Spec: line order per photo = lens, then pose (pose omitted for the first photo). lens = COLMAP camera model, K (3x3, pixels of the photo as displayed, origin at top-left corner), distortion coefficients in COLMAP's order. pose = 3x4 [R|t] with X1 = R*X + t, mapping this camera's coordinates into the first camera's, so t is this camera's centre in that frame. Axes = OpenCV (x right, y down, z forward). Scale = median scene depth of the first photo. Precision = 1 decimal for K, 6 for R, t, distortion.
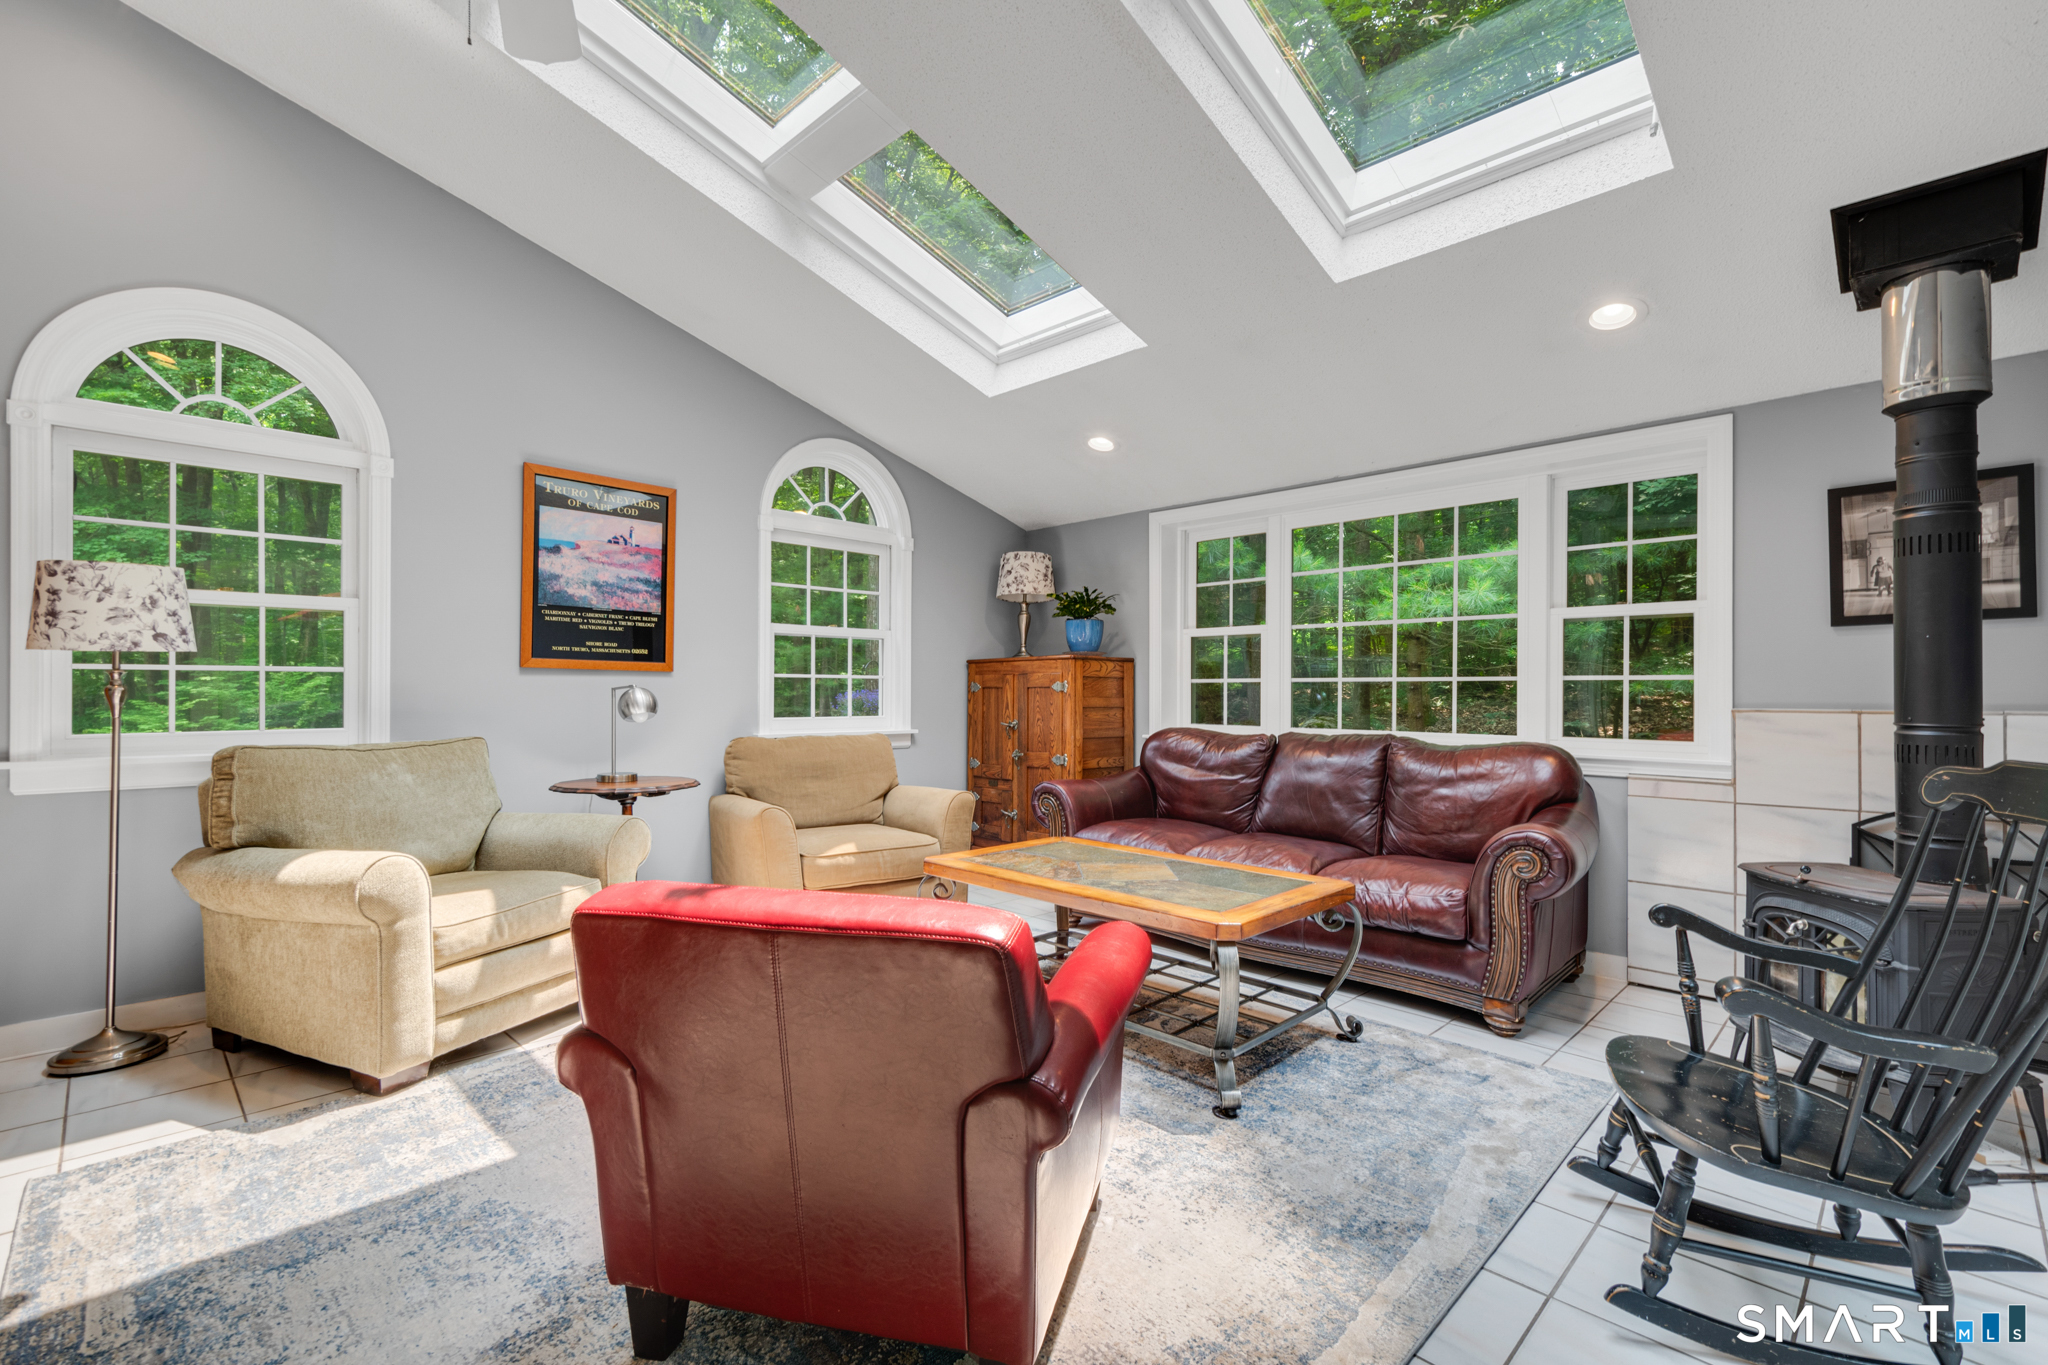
lens RADIAL K [[905.8, 0, 1011.5], [0, 905.8, 677.5], [0, 0, 1]] dist [0.015023, -0.006049]
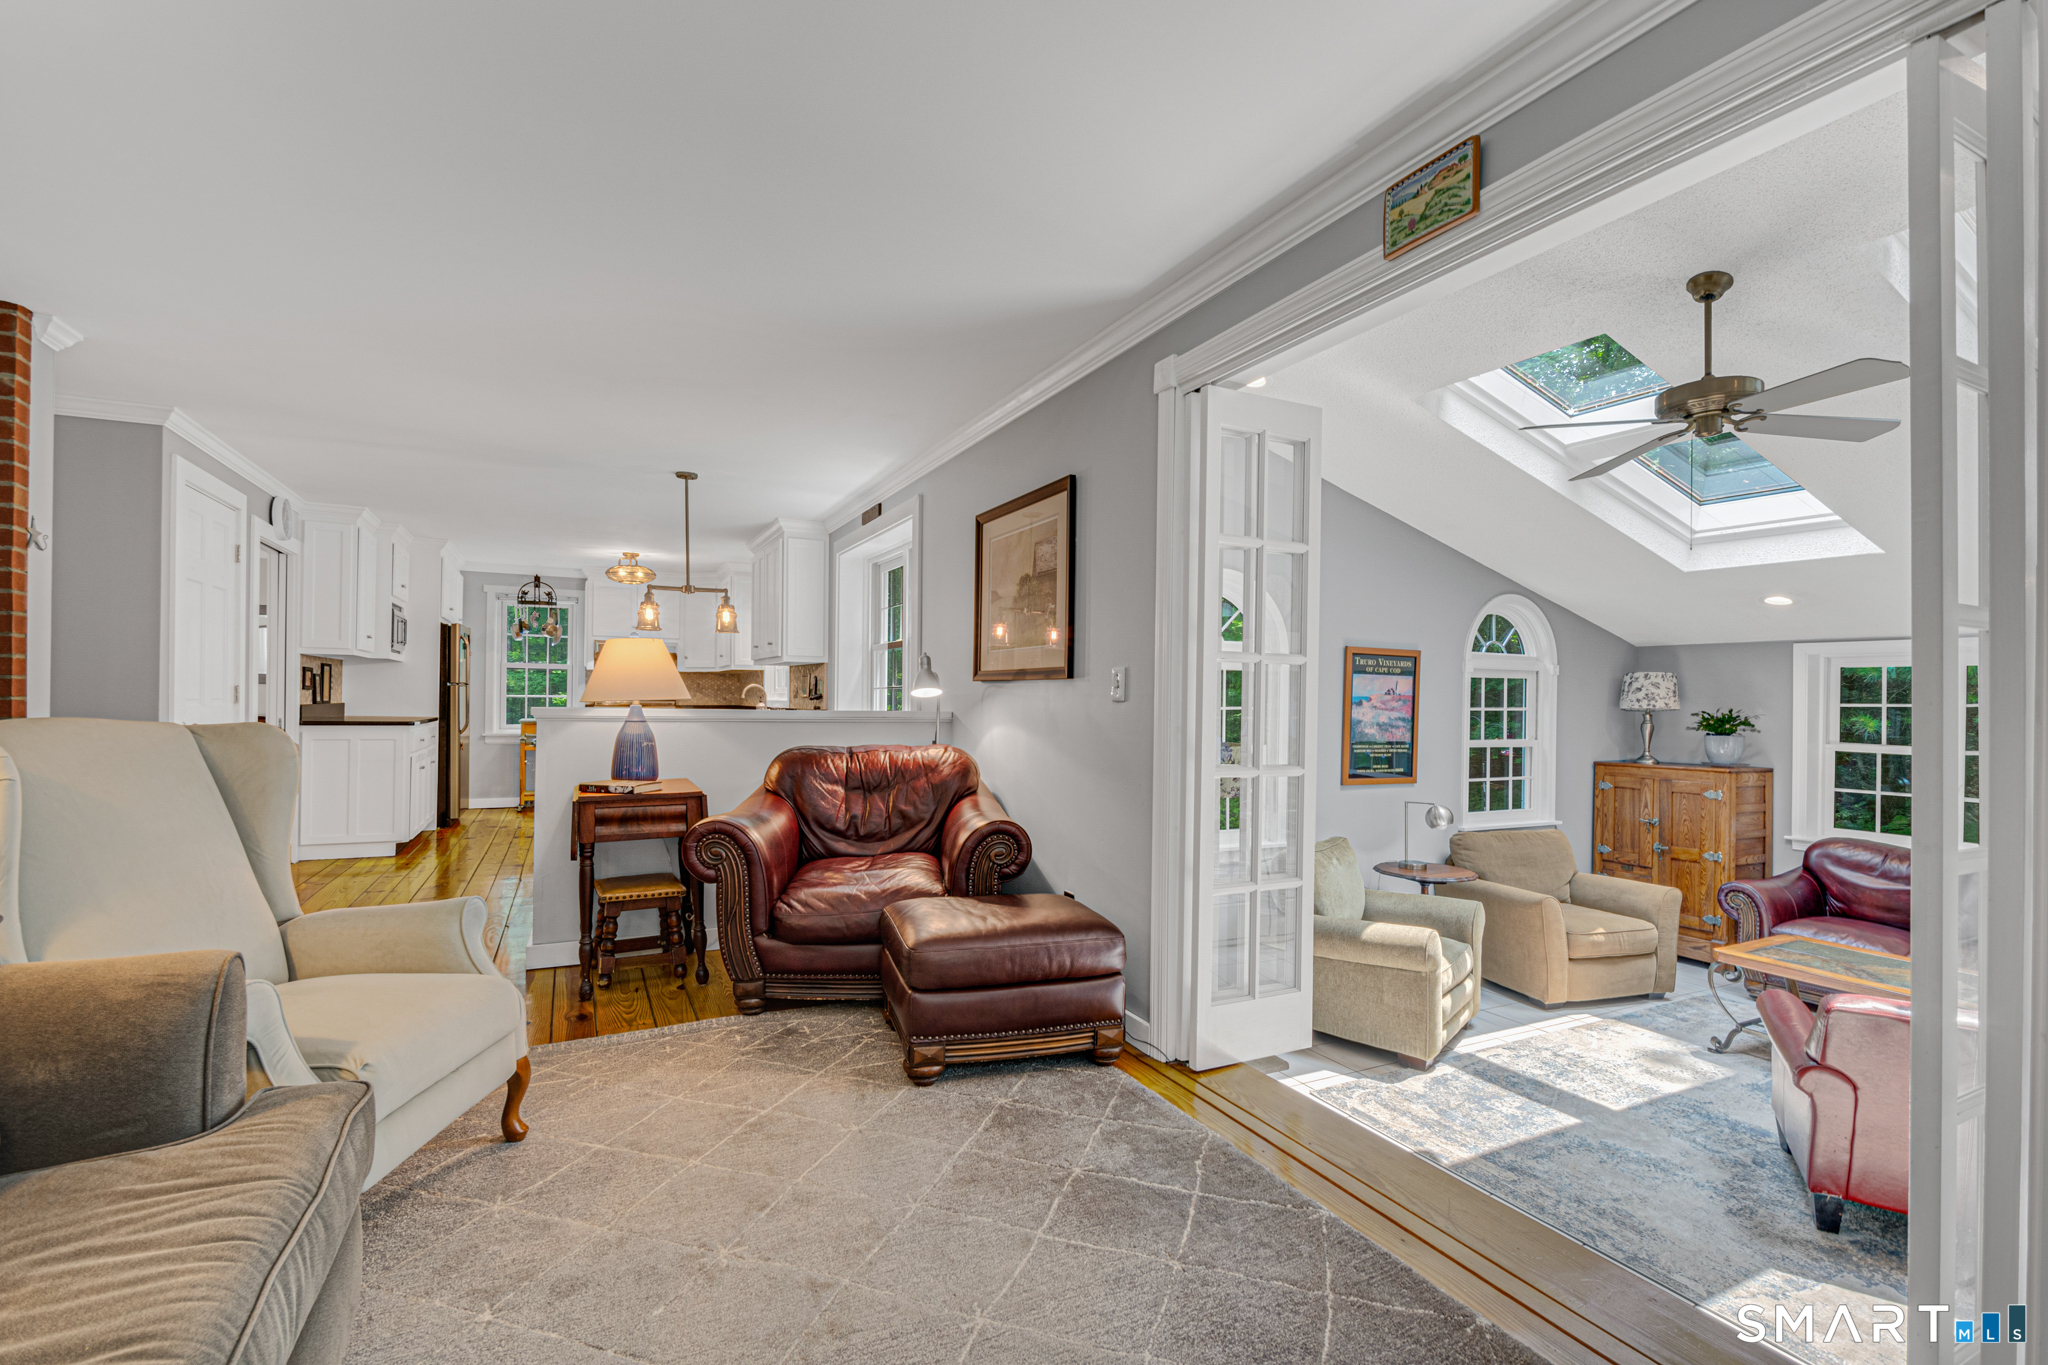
lens RADIAL K [[905.8, 0, 1039.6], [0, 905.8, 700.1], [0, 0, 1]] dist [0.015023, -0.006049]
pose [[0.951130, 0.009289, -0.308652, -0.481004], [-0.005468, 0.999897, 0.013244, -0.144066], [0.308743, -0.010910, 0.951083, -0.473890]]
